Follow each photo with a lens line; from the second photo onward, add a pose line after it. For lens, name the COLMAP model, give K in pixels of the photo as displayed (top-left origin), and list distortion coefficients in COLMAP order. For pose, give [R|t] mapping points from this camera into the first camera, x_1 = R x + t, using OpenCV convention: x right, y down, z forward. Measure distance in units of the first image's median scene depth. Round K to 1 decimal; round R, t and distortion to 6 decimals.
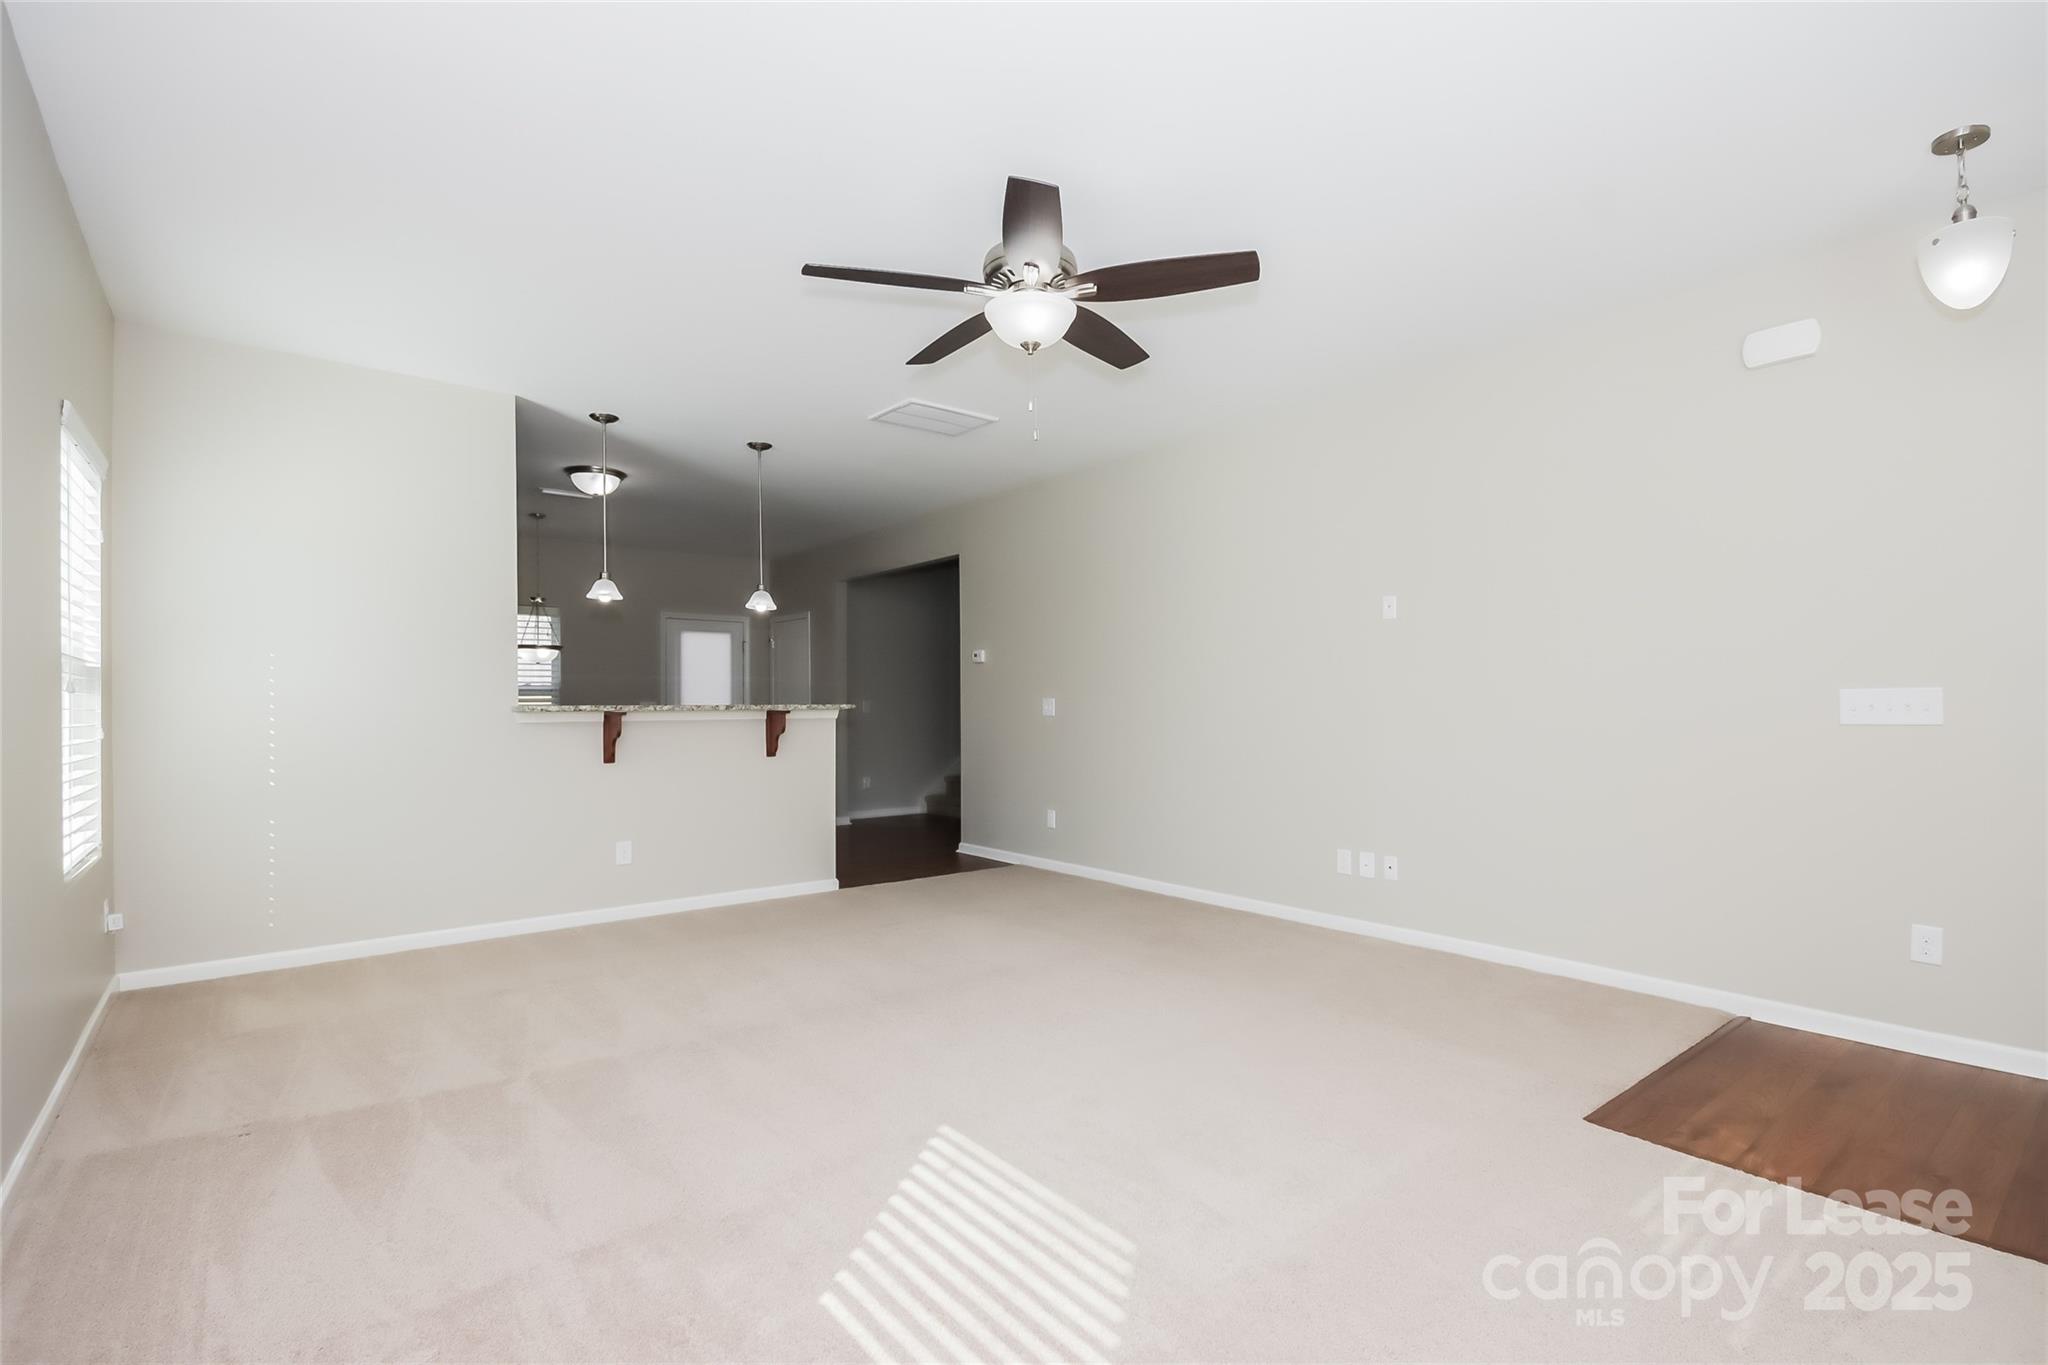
lens RADIAL K [[940.1, 0, 1023.6], [0, 940.1, 706.0], [0, 0, 1]] dist [0.000894, -0.000039]
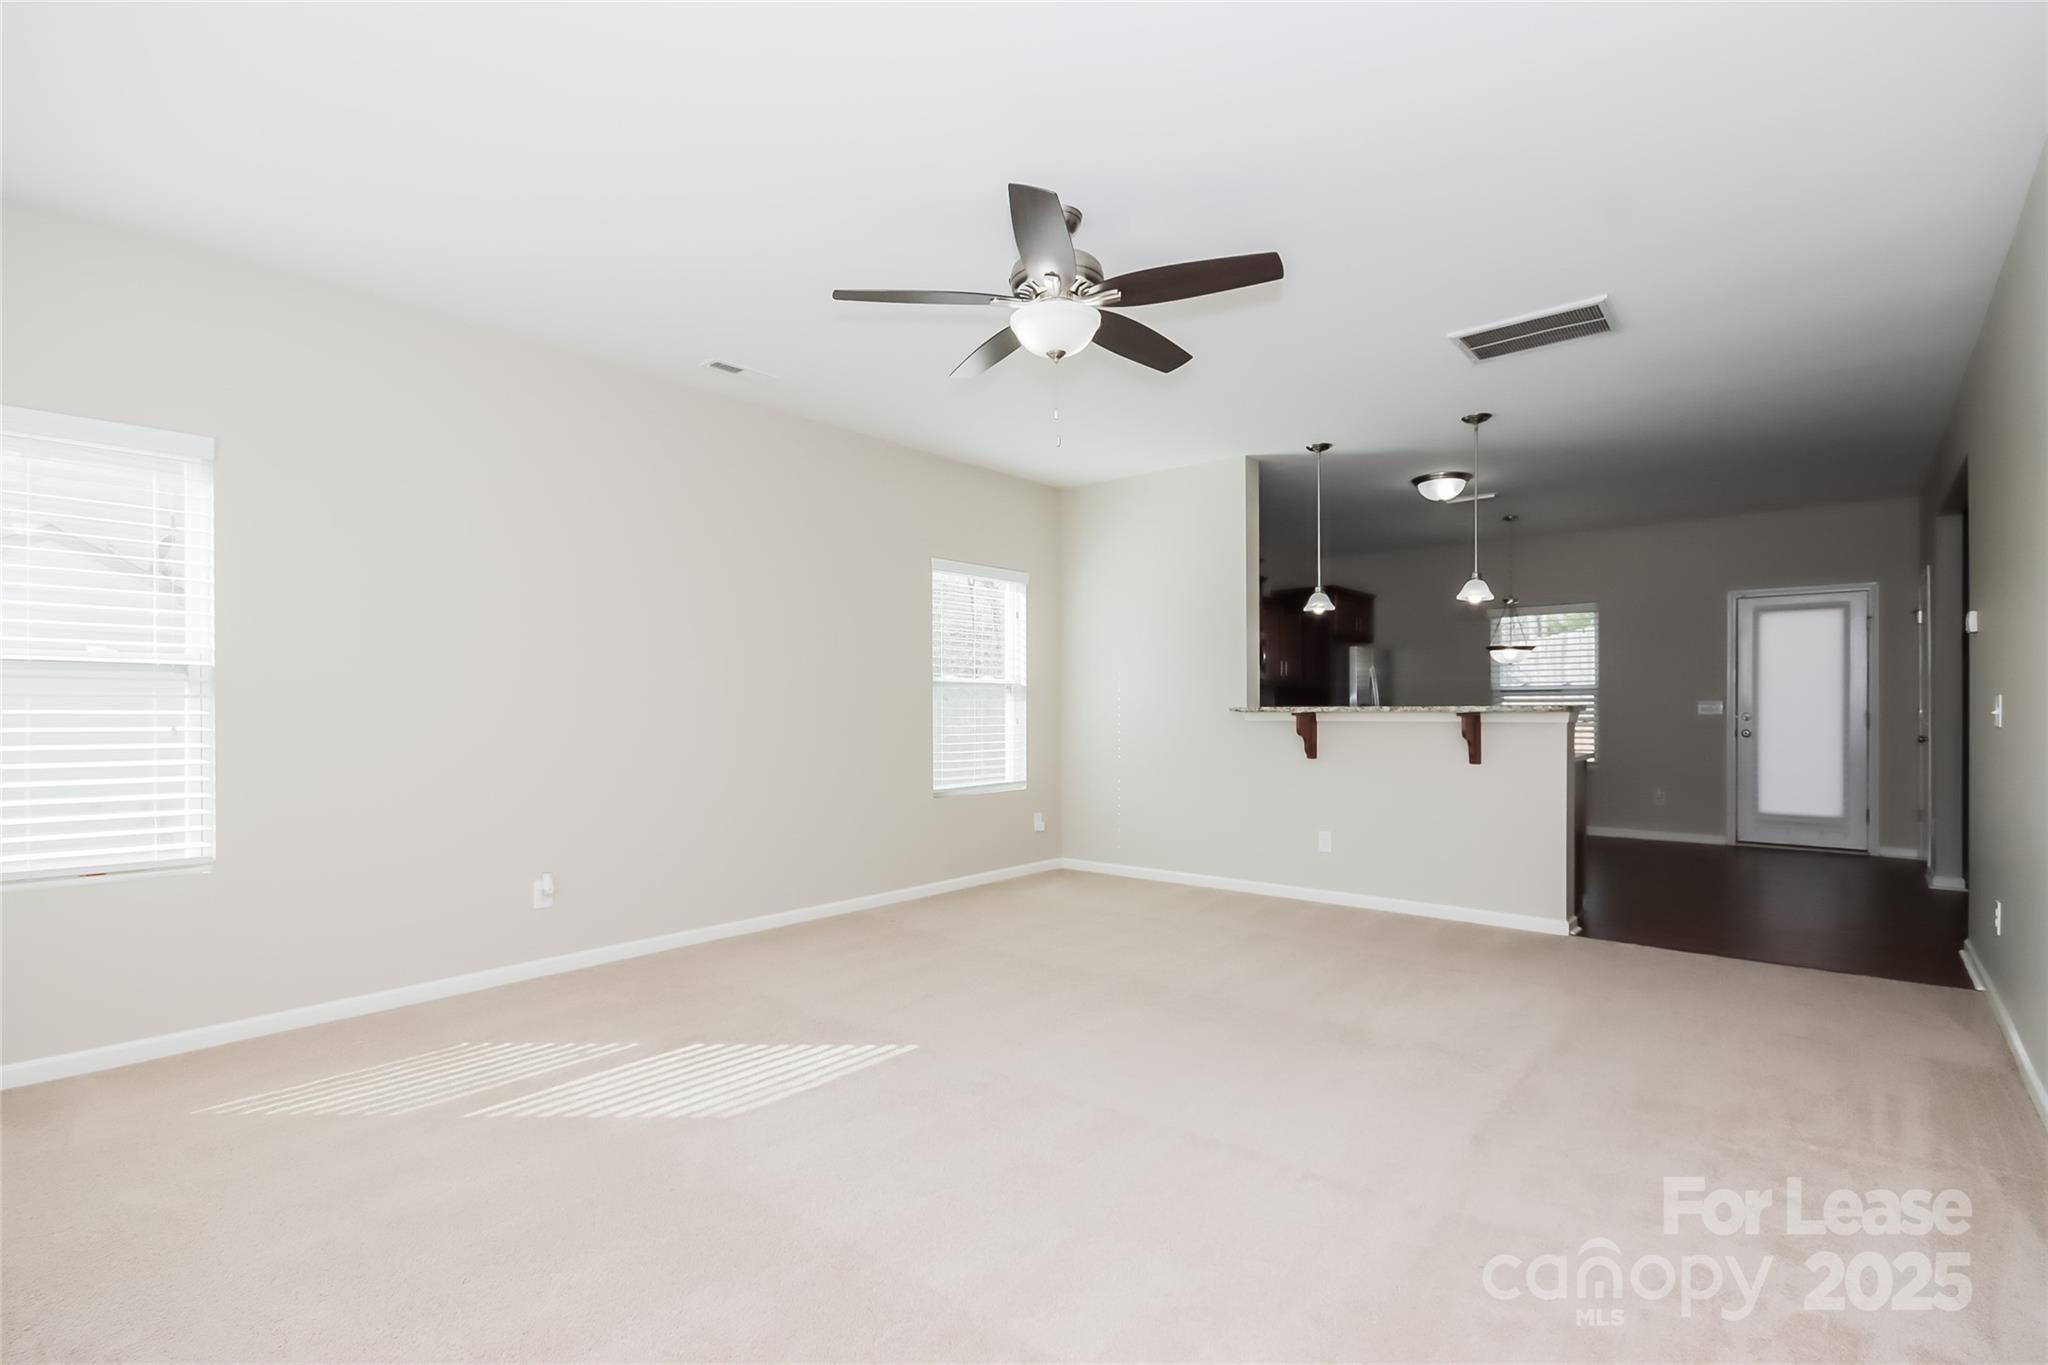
lens RADIAL K [[947.3, 0, 1027.7], [0, 947.3, 697.7], [0, 0, 1]] dist [-0.001381, -0.000569]
pose [[0.178269, -0.007722, -0.983952, 0.552192], [0.001715, 0.999970, -0.007537, -0.003061], [0.983980, -0.000343, 0.178277, 0.429883]]
